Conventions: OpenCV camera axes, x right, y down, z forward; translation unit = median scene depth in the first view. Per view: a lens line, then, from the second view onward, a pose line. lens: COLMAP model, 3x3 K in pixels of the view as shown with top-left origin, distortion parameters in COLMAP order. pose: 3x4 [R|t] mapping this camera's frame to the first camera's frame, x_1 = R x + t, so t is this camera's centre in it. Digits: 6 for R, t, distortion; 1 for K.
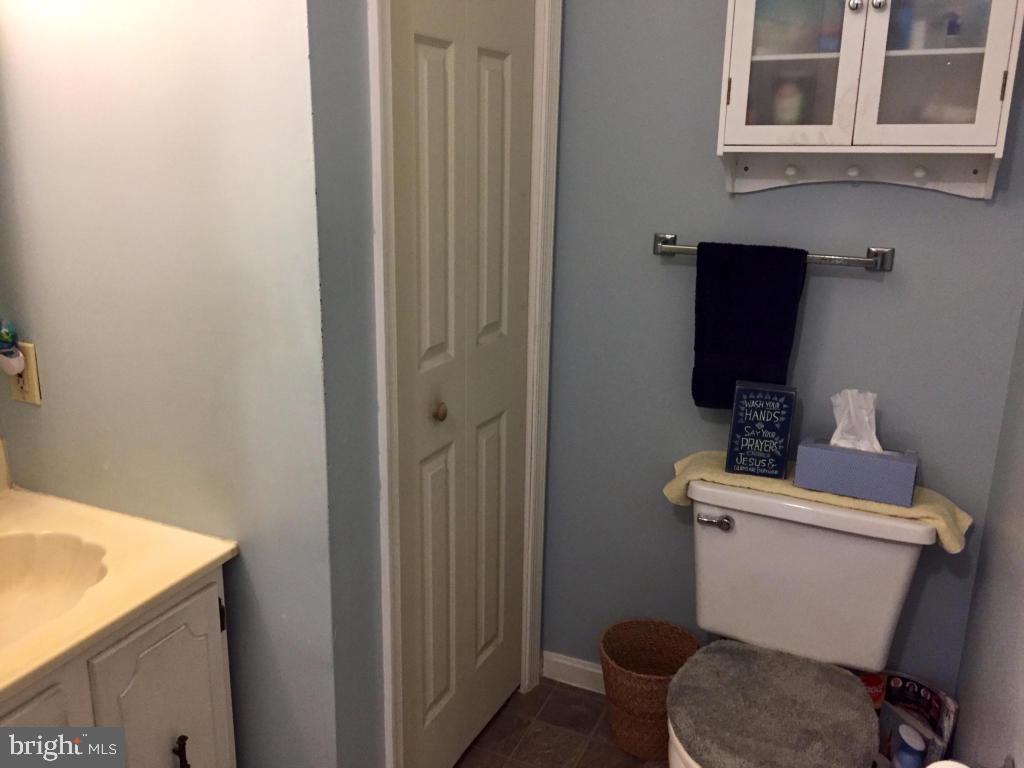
lens RADIAL K [[859.2, 0, 504.2], [0, 859.2, 380.7], [0, 0, 1]] dist [0.058708, -0.080929]
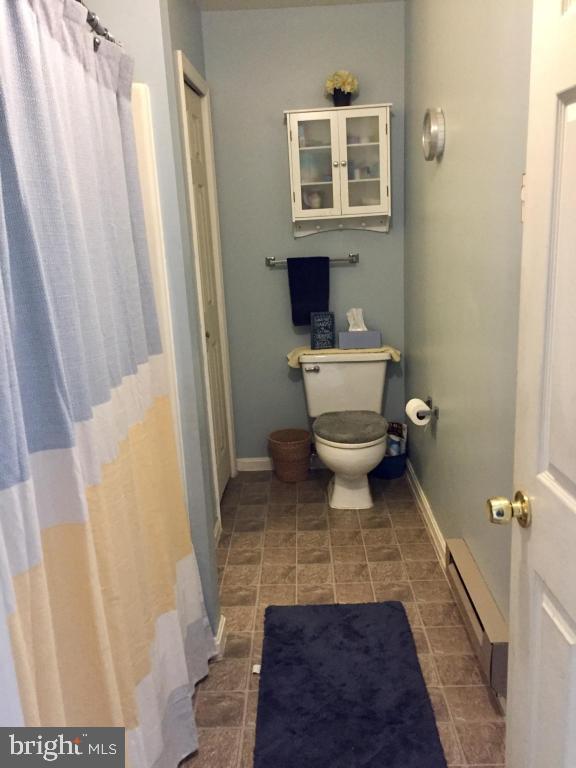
lens RADIAL K [[644.4, 0, 291.3], [0, 644.4, 386.9], [0, 0, 1]] dist [0.058708, -0.080929]
pose [[0.914620, -0.159276, 0.371621, -0.540705], [0.168620, 0.985653, 0.007446, 0.202182], [-0.367476, 0.055852, 0.928355, -0.737136]]
